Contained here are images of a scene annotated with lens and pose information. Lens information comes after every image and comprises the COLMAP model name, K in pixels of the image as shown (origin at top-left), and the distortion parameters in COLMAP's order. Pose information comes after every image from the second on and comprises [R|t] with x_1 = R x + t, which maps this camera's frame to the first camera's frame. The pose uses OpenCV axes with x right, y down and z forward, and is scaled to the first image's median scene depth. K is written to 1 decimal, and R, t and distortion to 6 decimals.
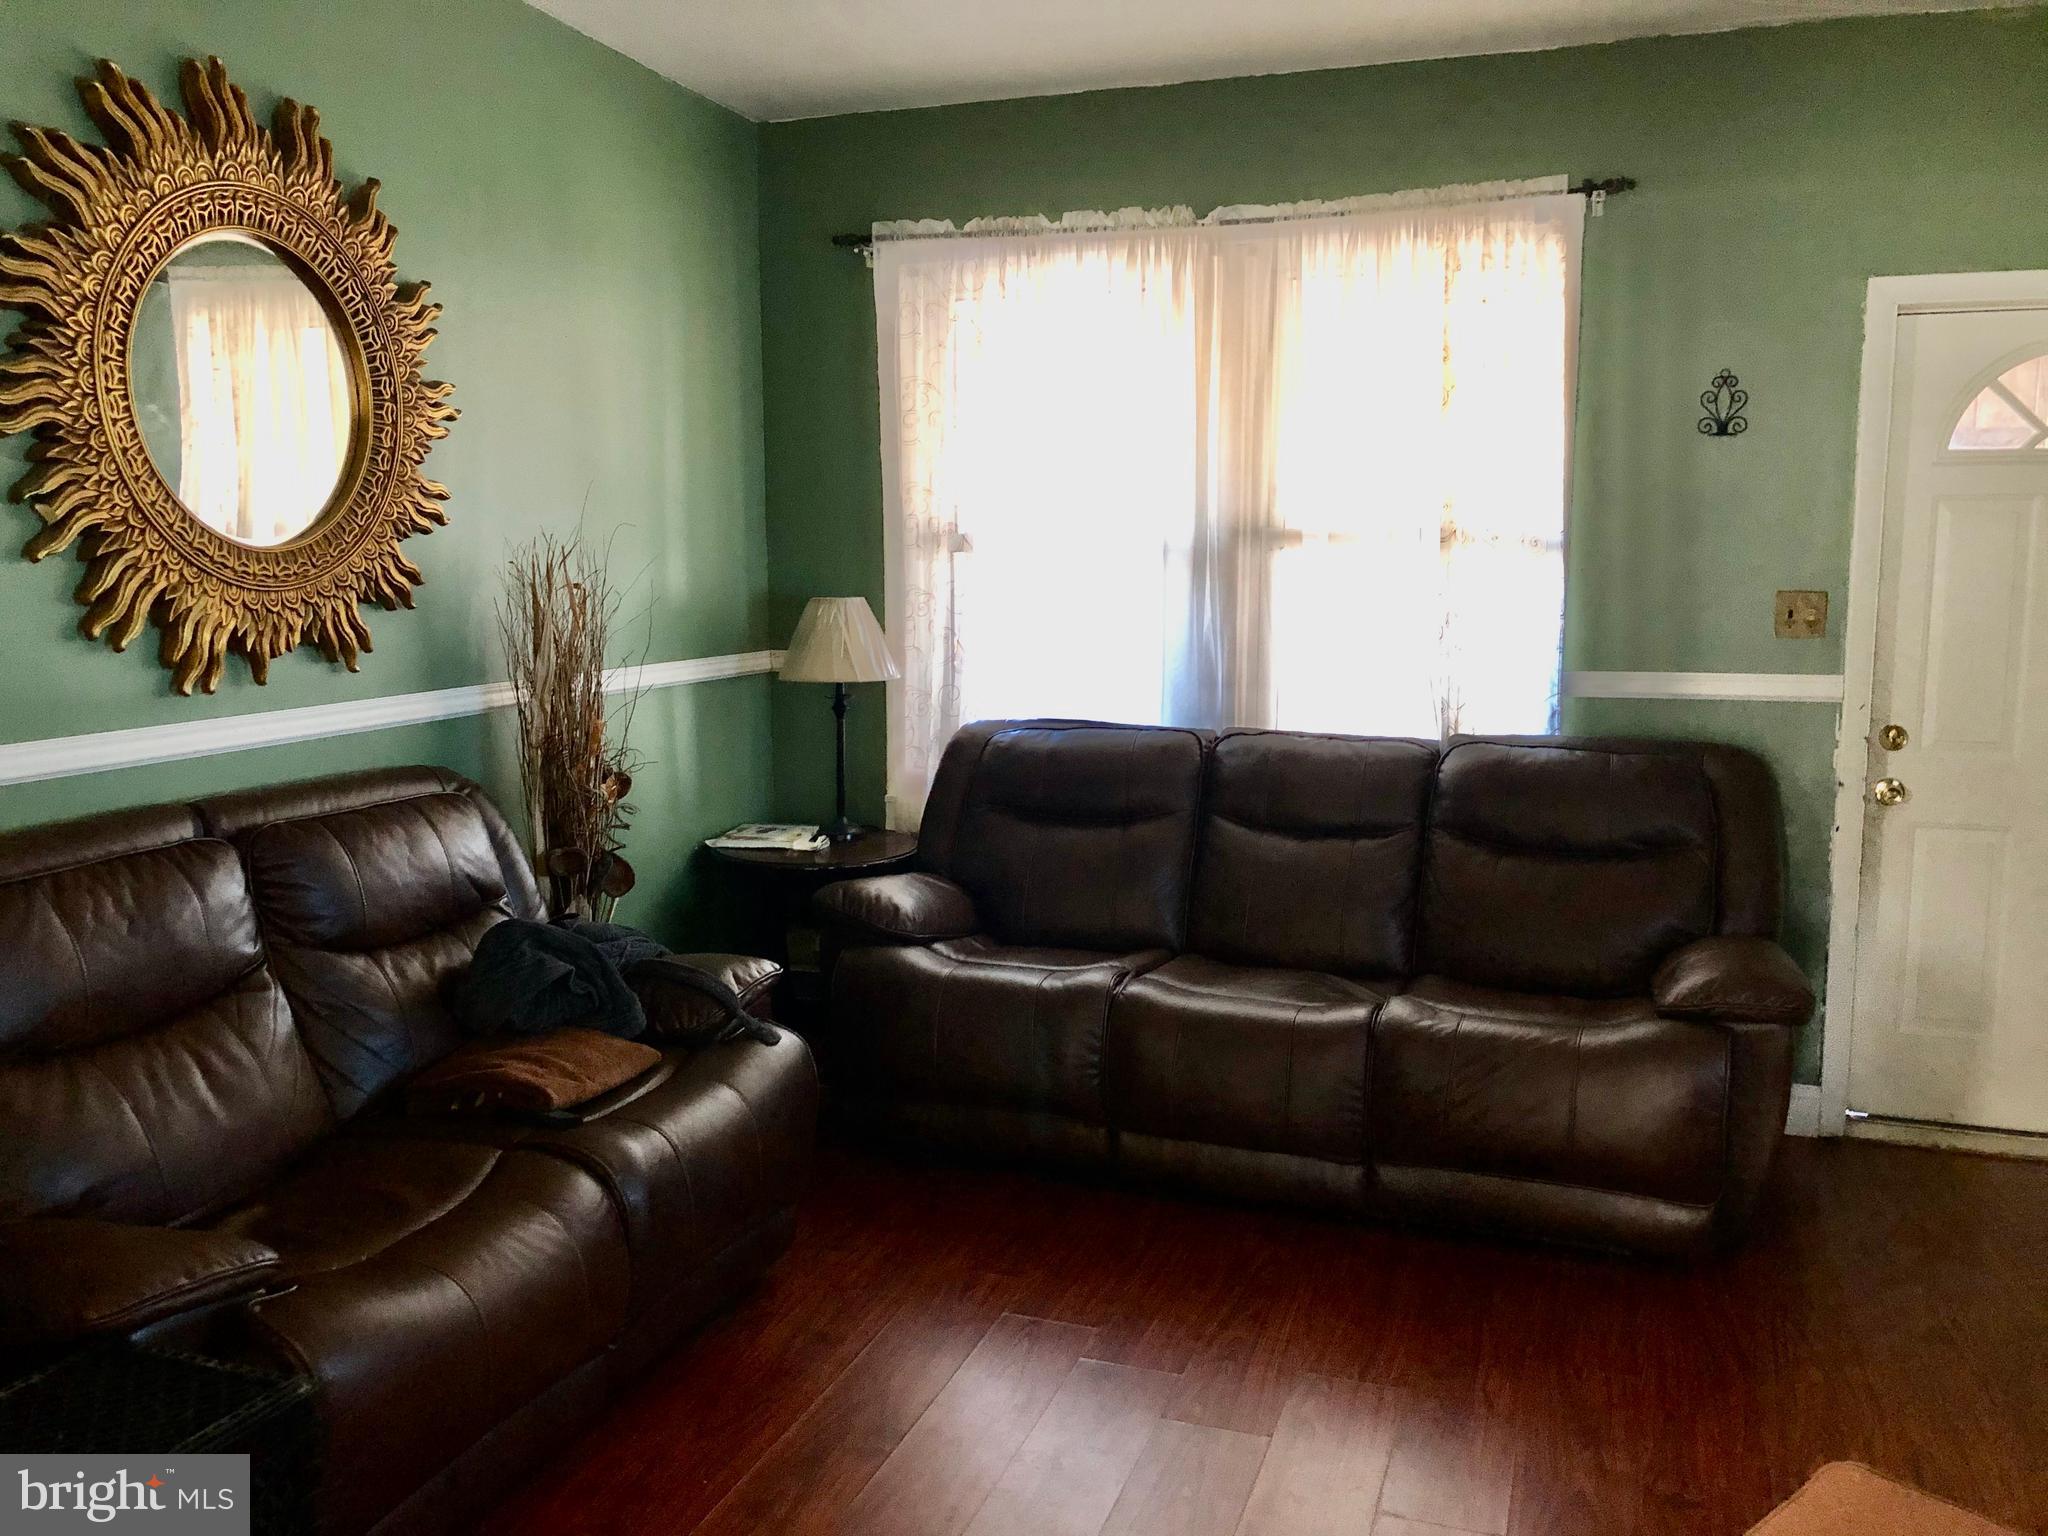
lens RADIAL K [[1677.8, 0, 997.6], [0, 1677.8, 768.3], [0, 0, 1]] dist [0.022587, -0.009519]
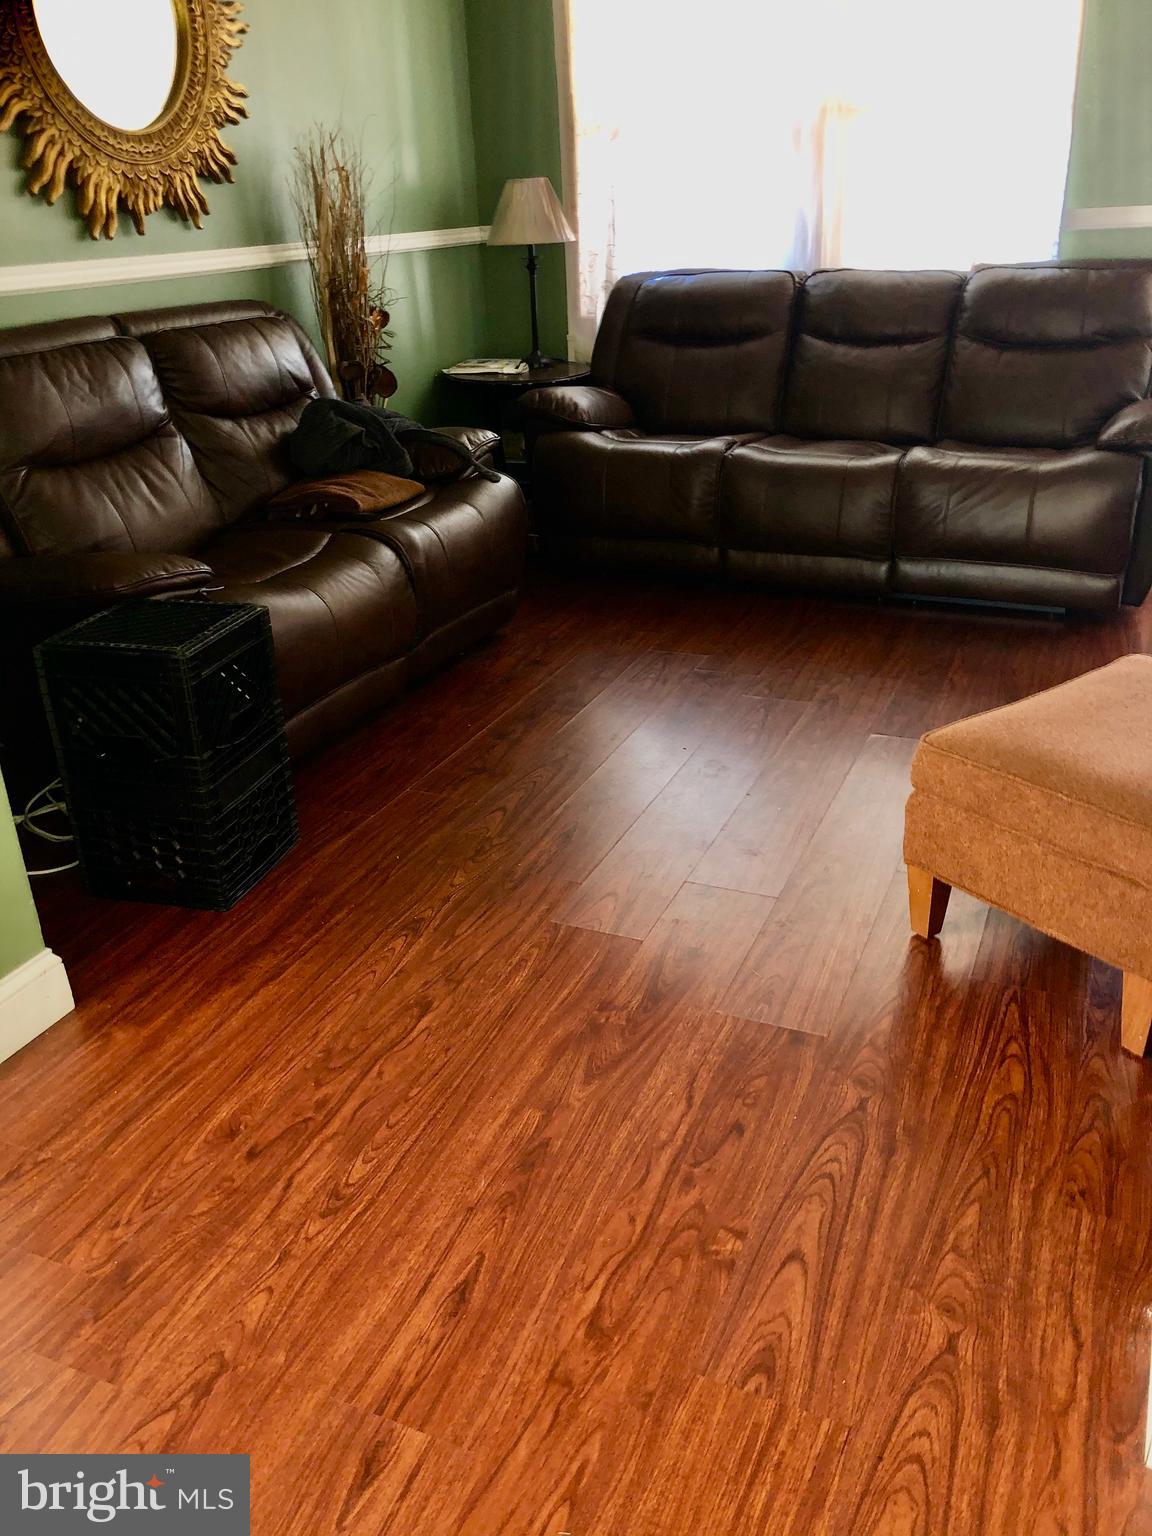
lens RADIAL K [[1258.3, 0, 576.0], [0, 1258.3, 768.0], [0, 0, 1]] dist [0.022587, -0.009519]
pose [[0.997471, -0.008887, -0.070517, 0.015742], [0.029115, 0.956181, 0.291326, 0.075442], [0.064838, -0.292643, 0.954021, -0.152576]]
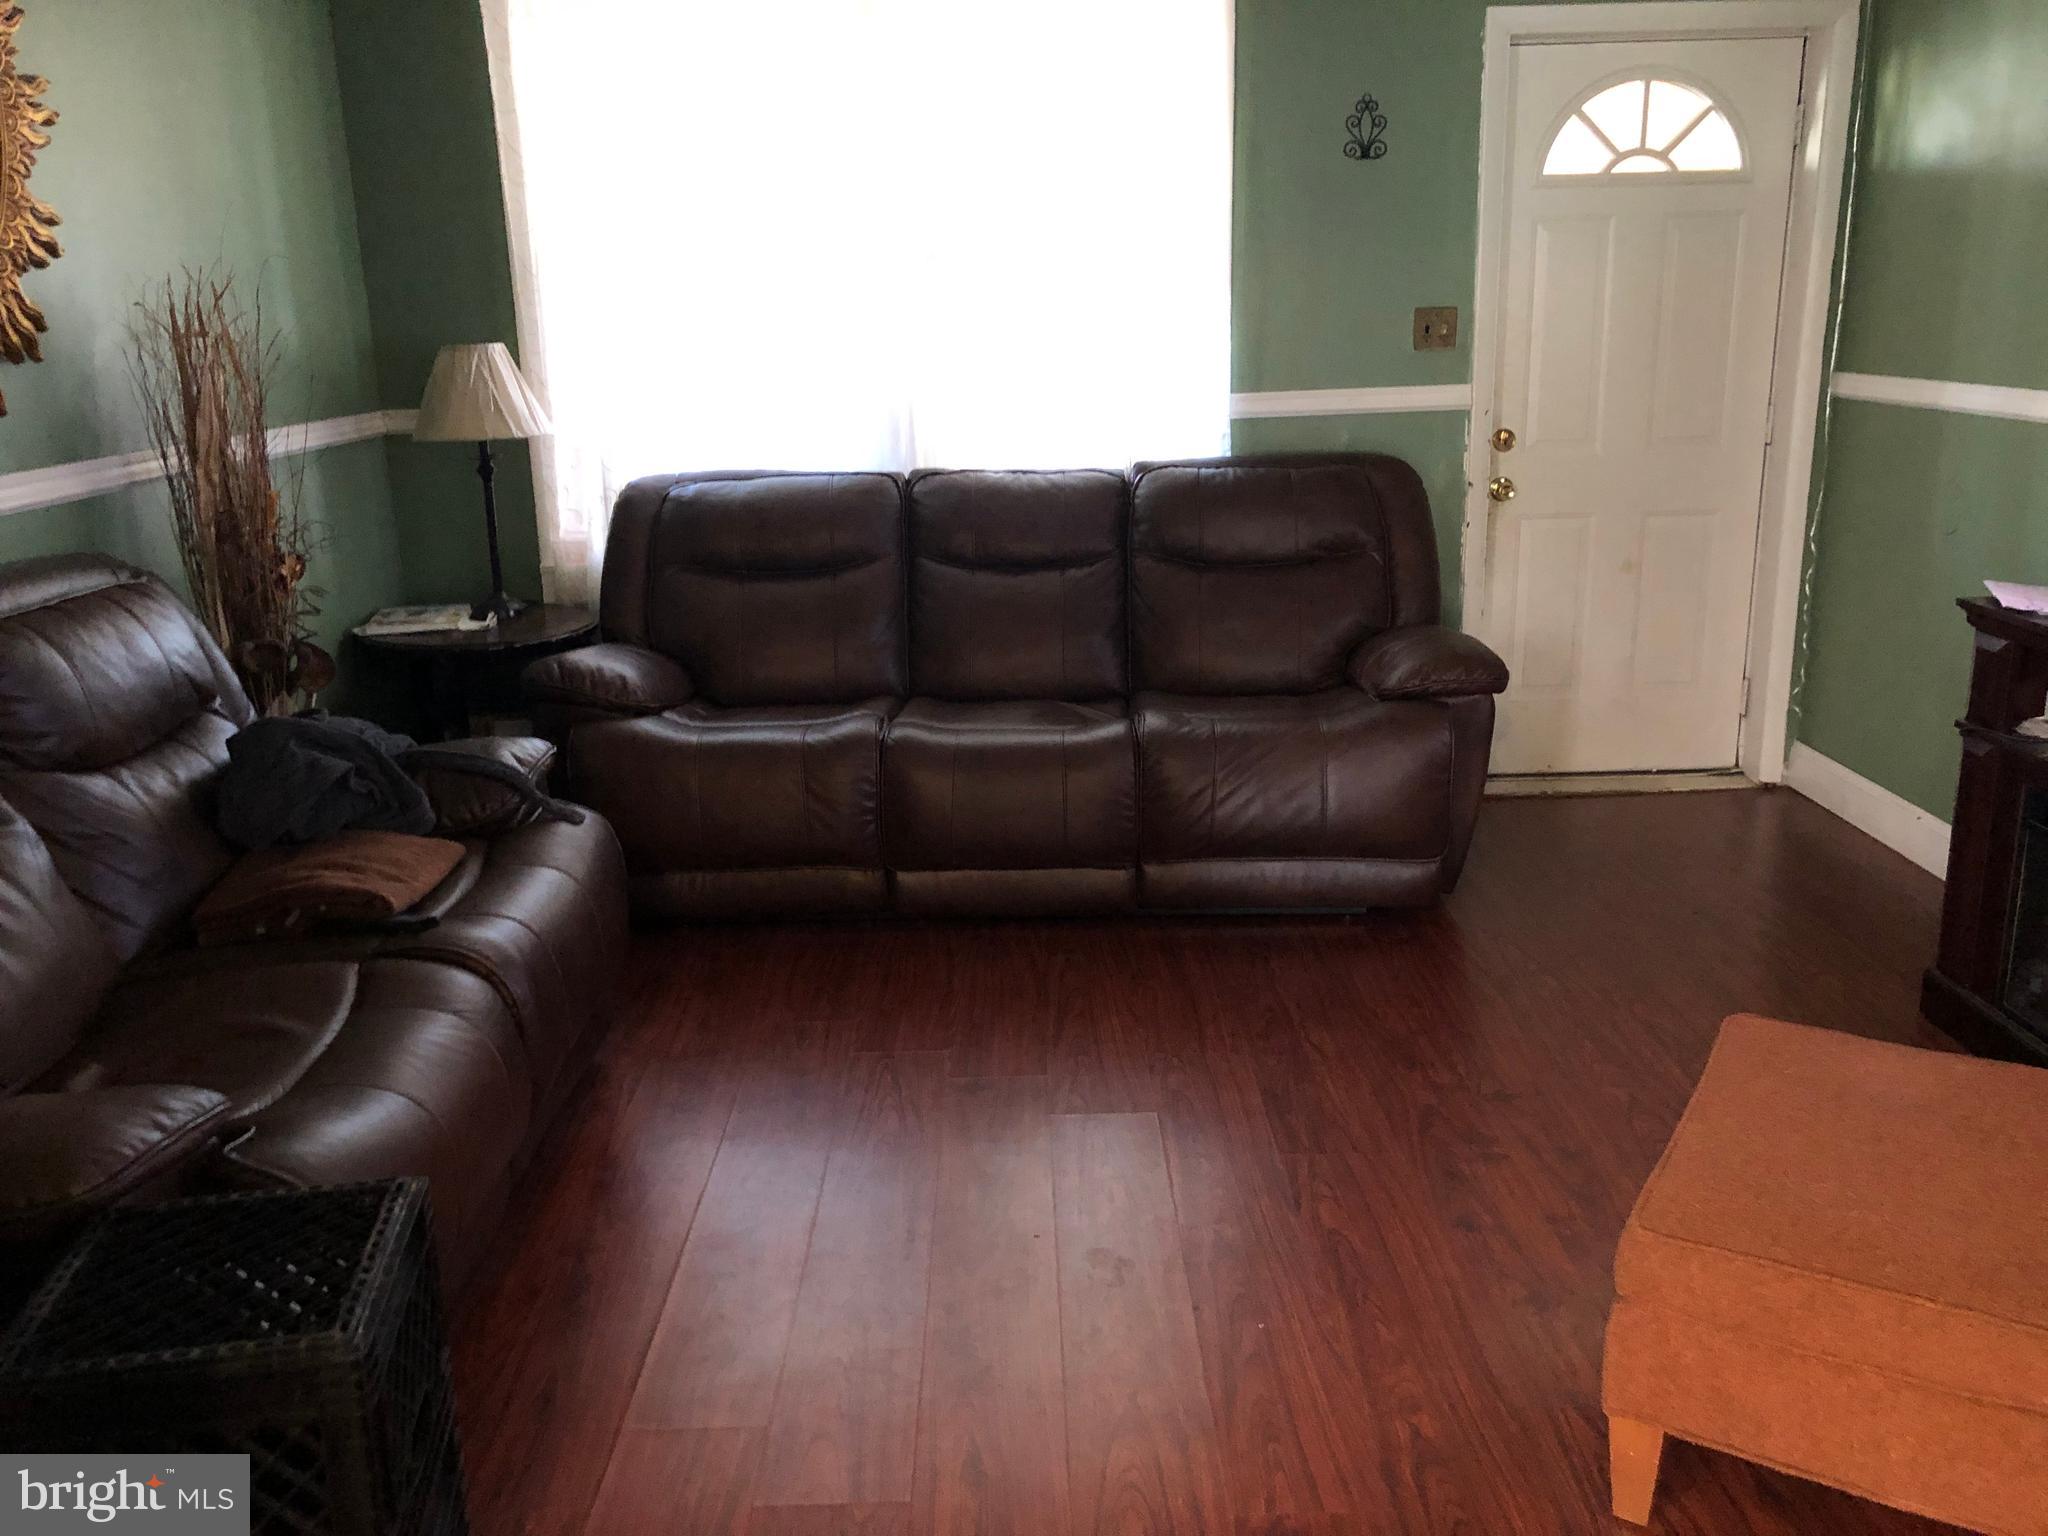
lens RADIAL K [[1689.6, 0, 1024.0], [0, 1689.6, 768.0], [0, 0, 1]] dist [0.060054, -0.092232]
pose [[0.934834, -0.114399, 0.336152, -0.199025], [0.069520, 0.987326, 0.142672, 0.015417], [-0.348213, -0.110005, 0.930939, 0.036391]]
